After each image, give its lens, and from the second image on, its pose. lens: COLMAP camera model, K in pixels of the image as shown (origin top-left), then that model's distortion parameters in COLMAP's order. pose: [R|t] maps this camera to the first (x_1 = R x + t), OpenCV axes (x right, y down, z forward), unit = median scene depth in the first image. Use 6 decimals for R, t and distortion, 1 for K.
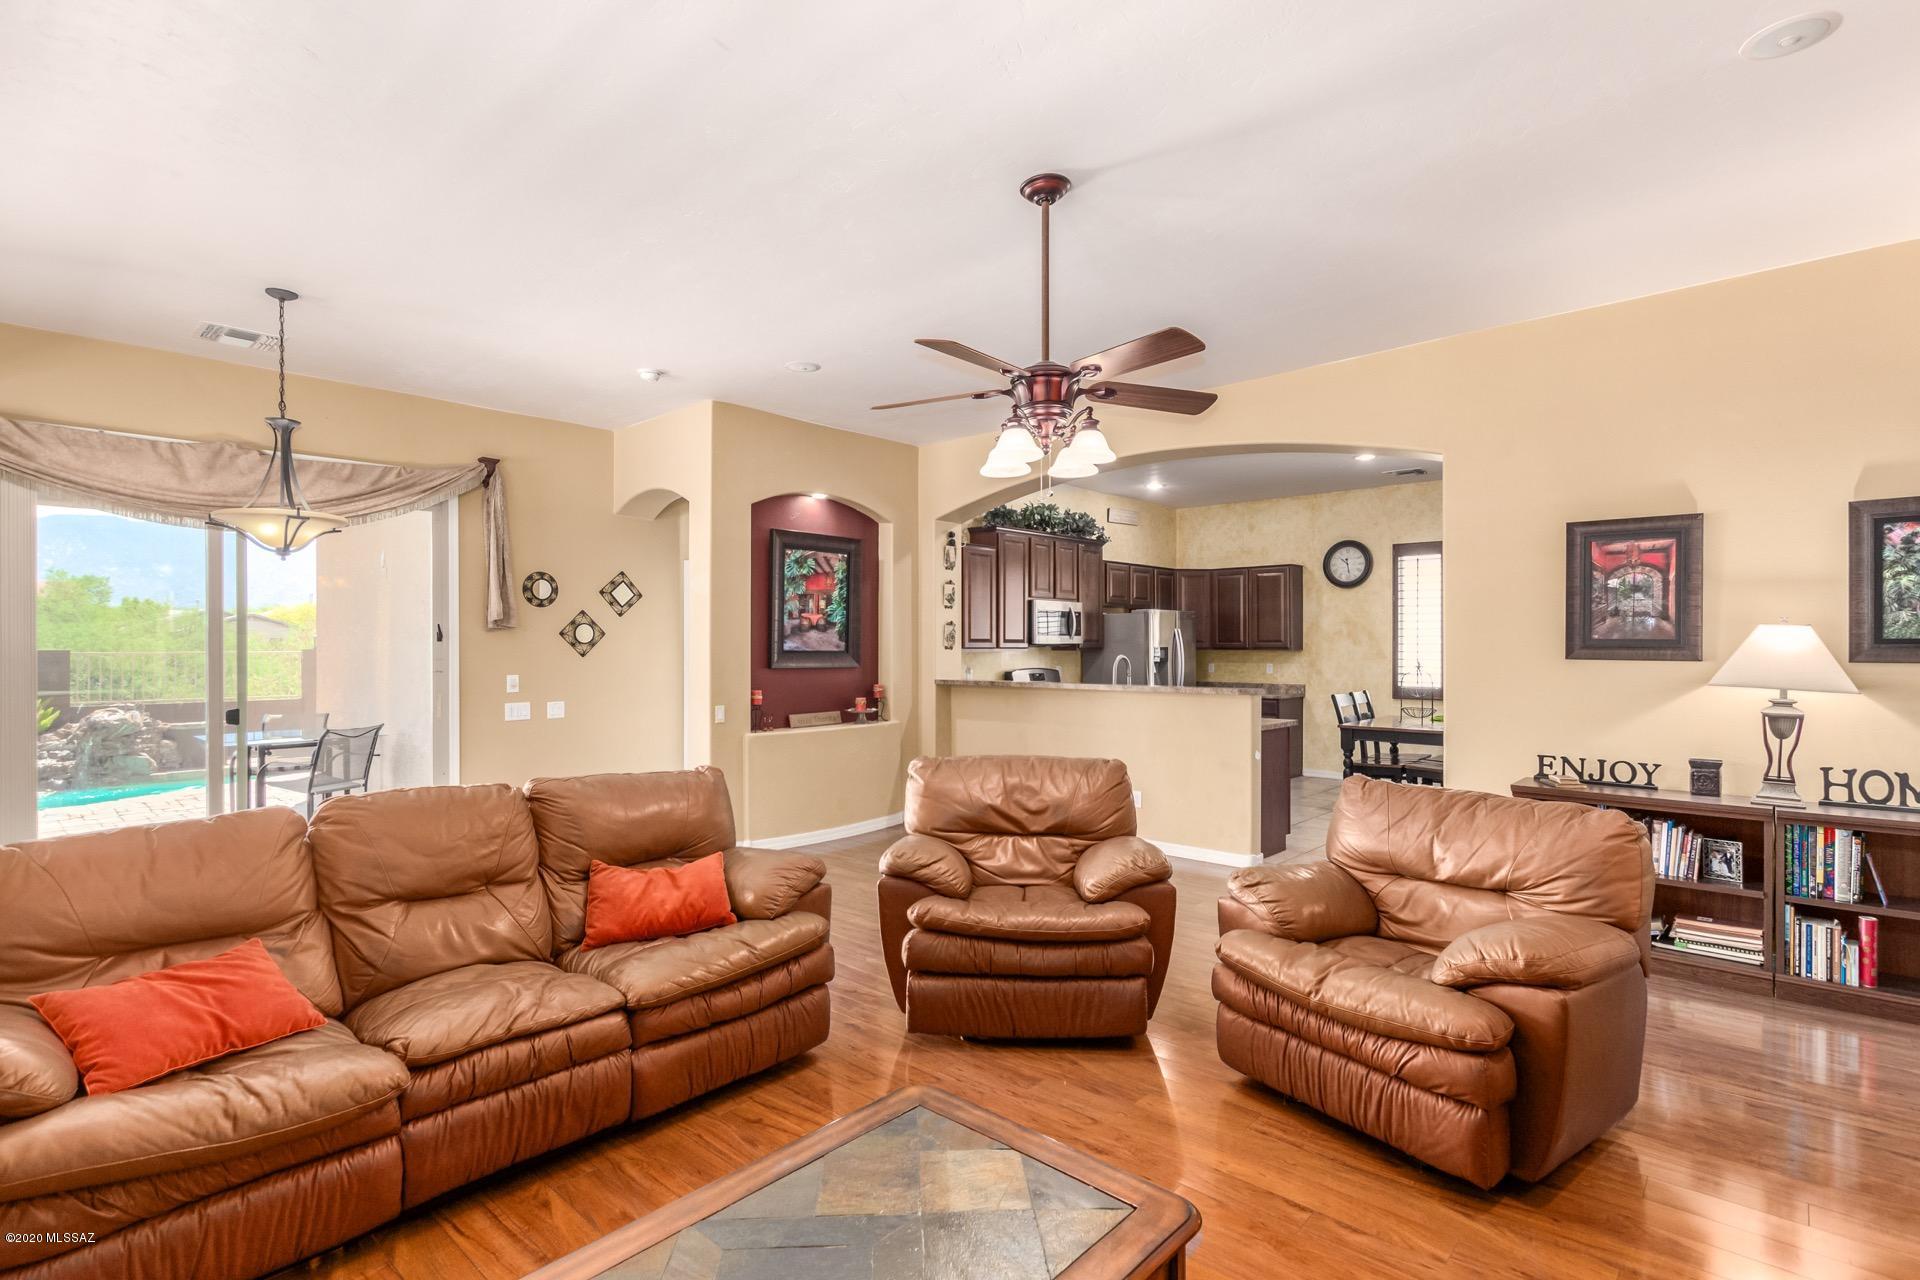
lens RADIAL K [[914.0, 0, 954.4], [0, 914.0, 640.7], [0, 0, 1]] dist [0.006807, 0.000412]
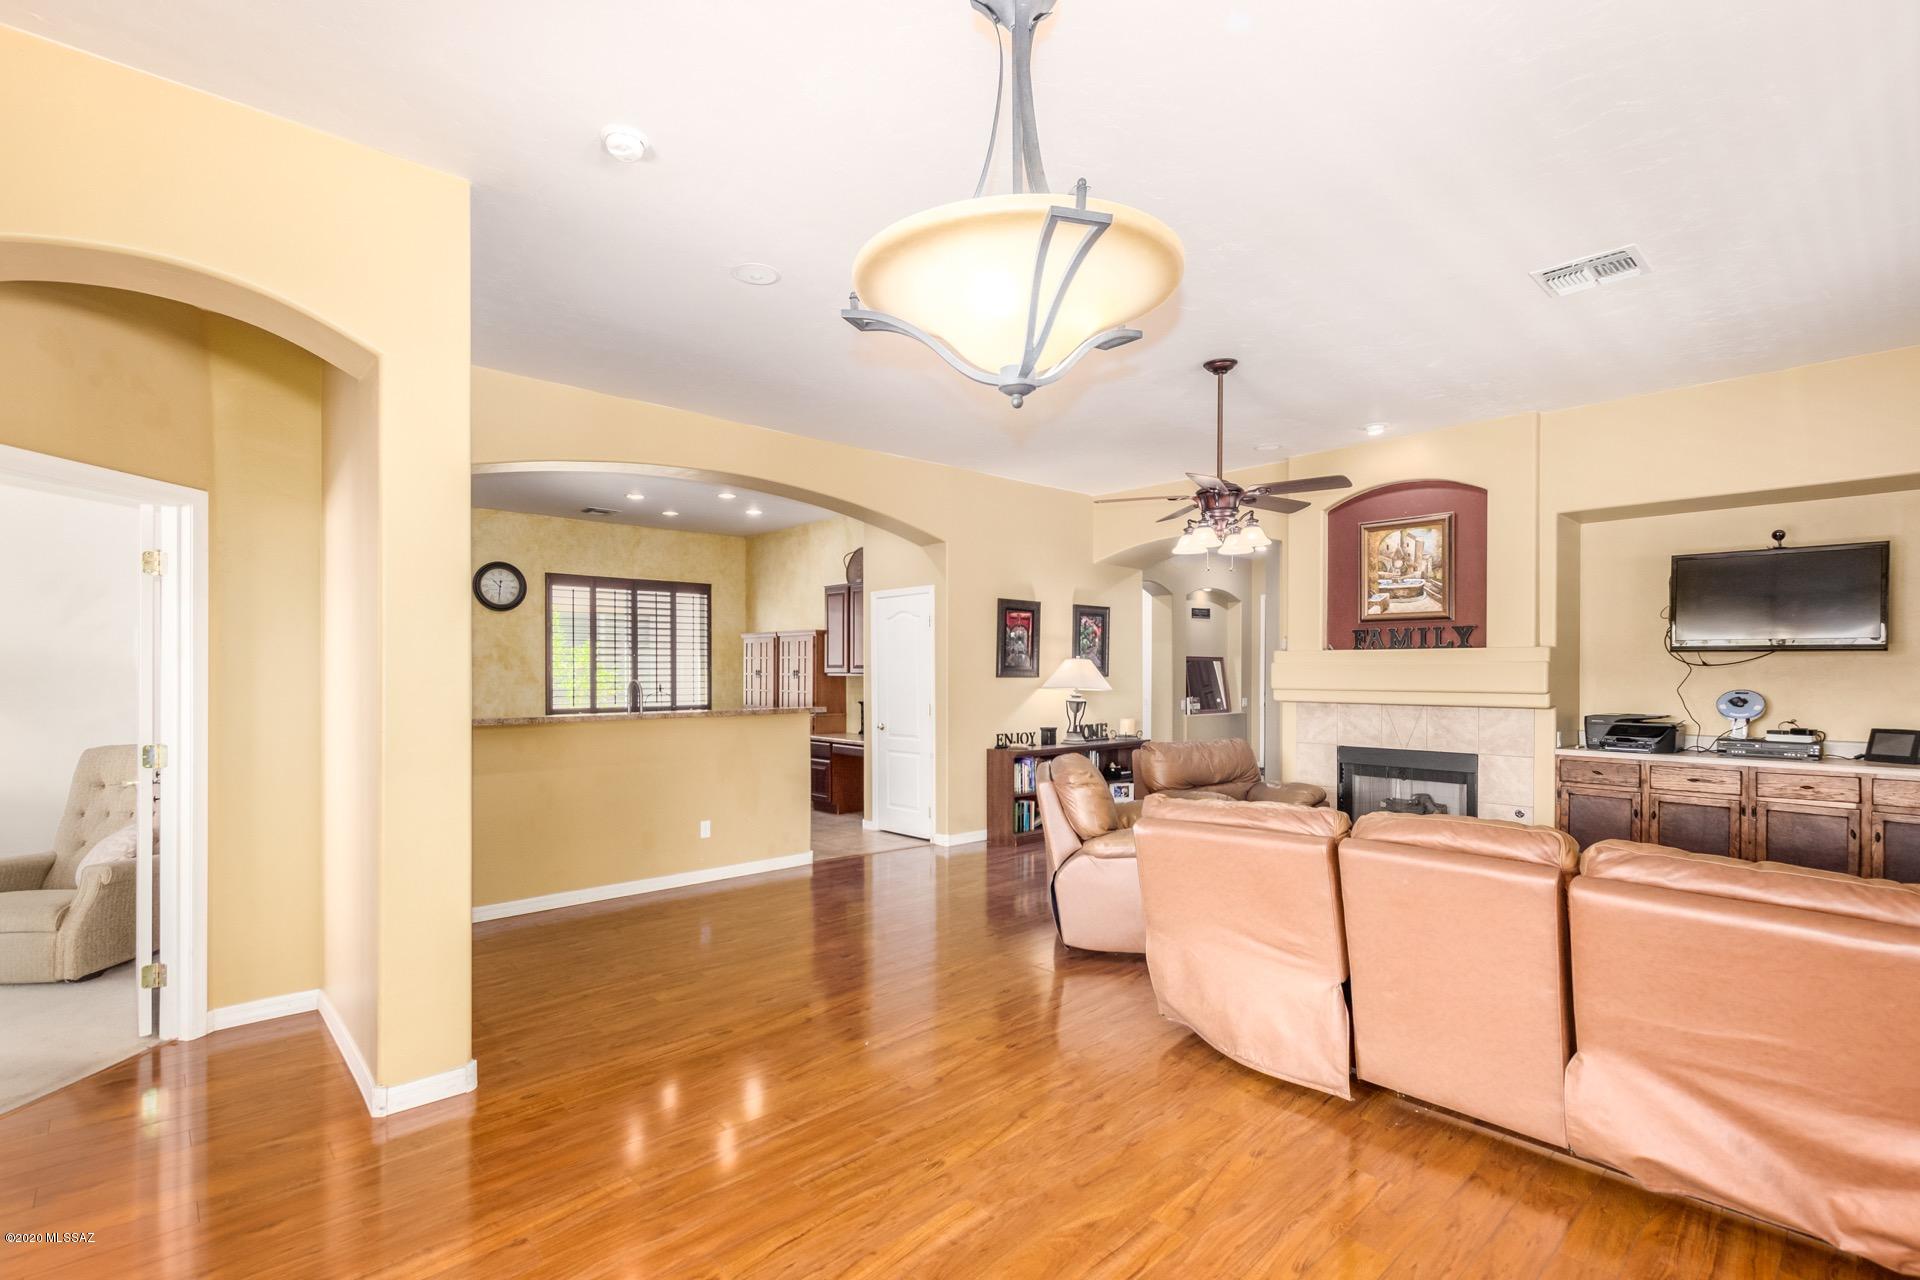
lens RADIAL K [[883.3, 0, 957.7], [0, 883.3, 654.3], [0, 0, 1]] dist [0.005091, -0.000635]
pose [[0.066777, 0.019725, 0.997573, -0.628906], [-0.003724, 0.999803, -0.019520, 0.006353], [-0.997761, -0.002411, 0.066837, 0.606630]]
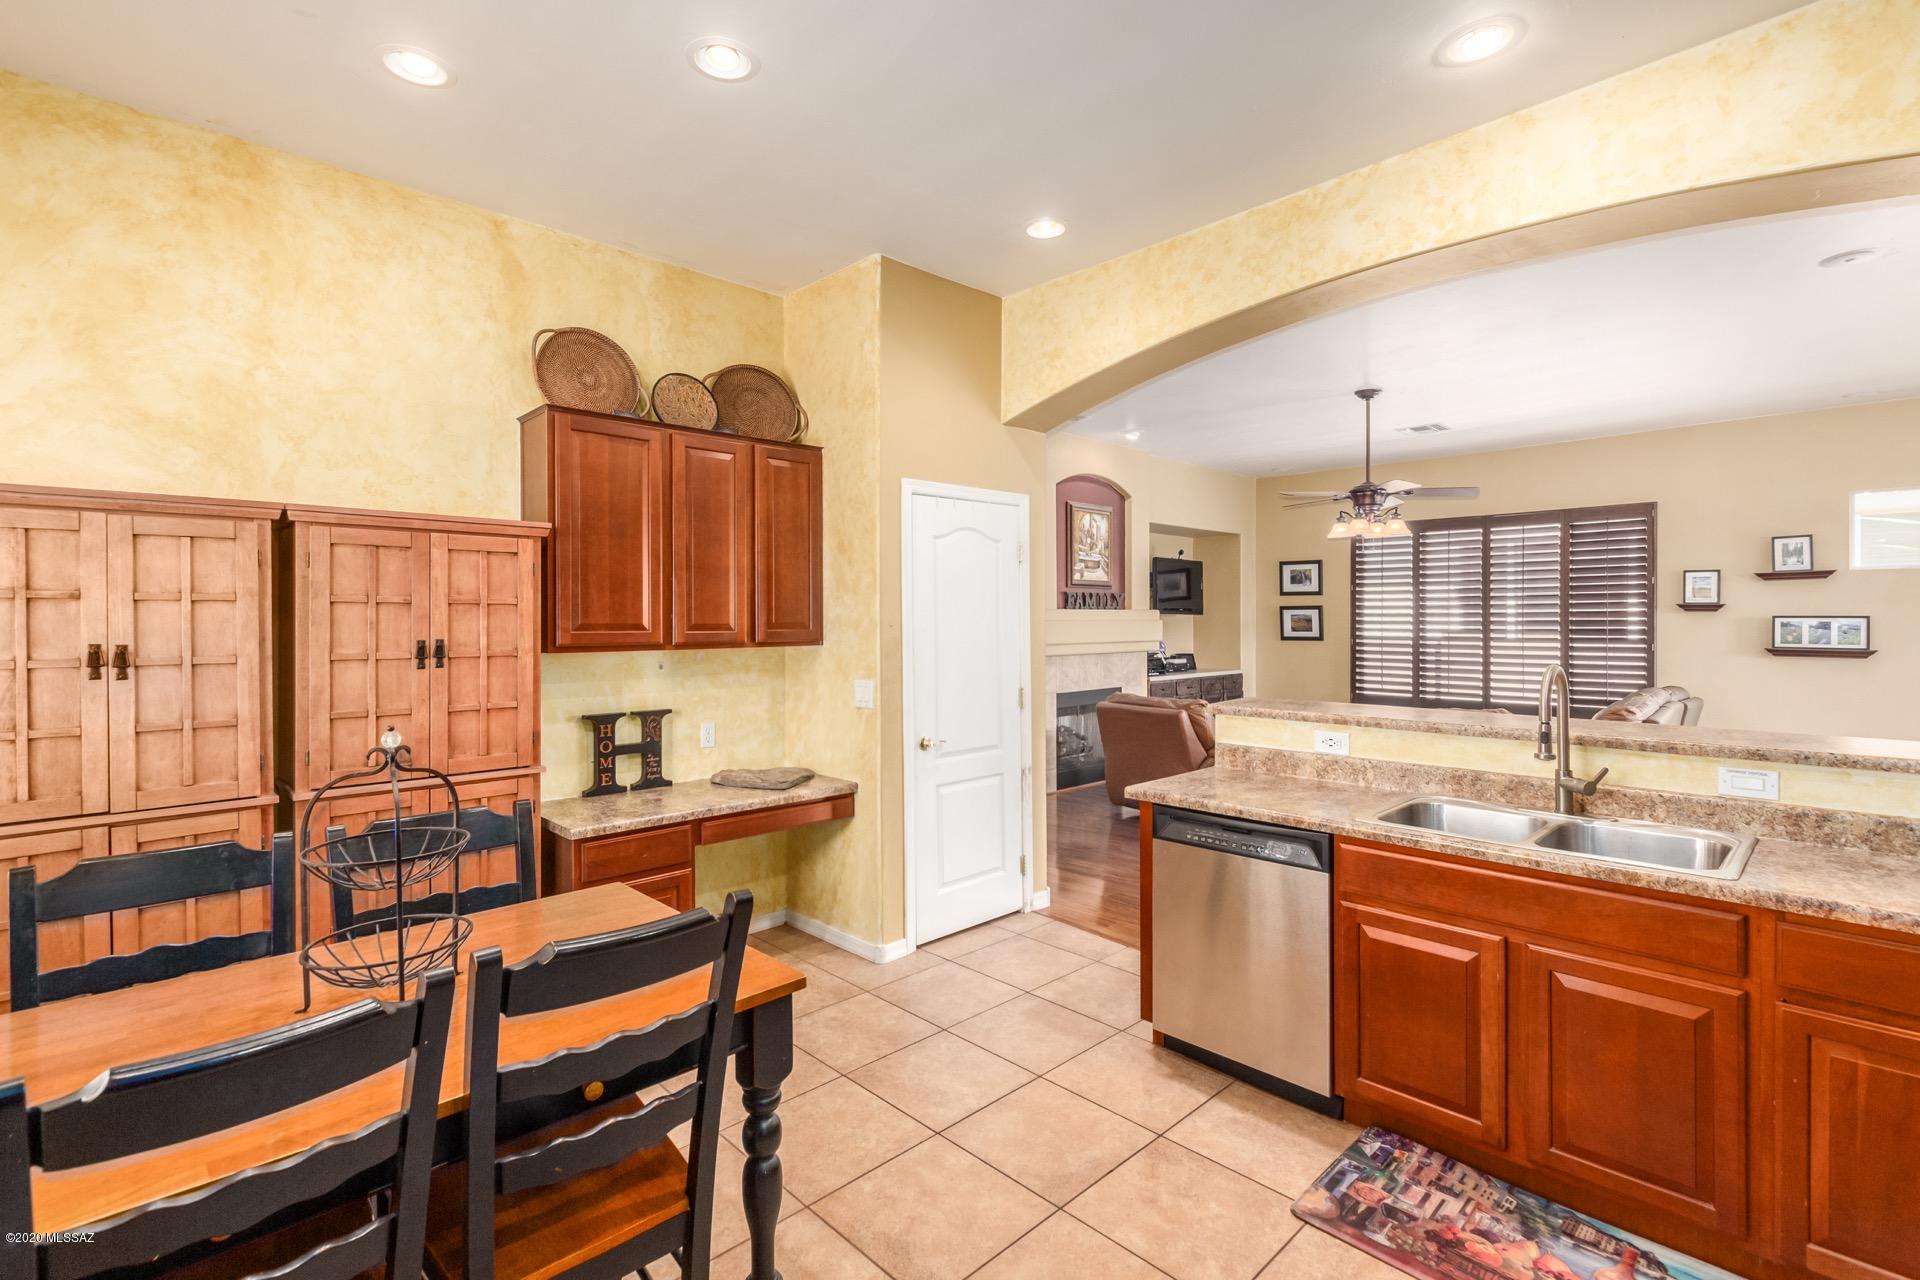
lens RADIAL K [[883.3, 0, 964.8], [0, 883.3, 619.6], [0, 0, 1]] dist [0.005091, -0.000635]
pose [[-0.998926, 0.002250, 0.046277, 0.400221], [0.002184, 0.999997, -0.001469, -0.003882], [-0.046280, -0.001366, -0.998928, 1.338019]]
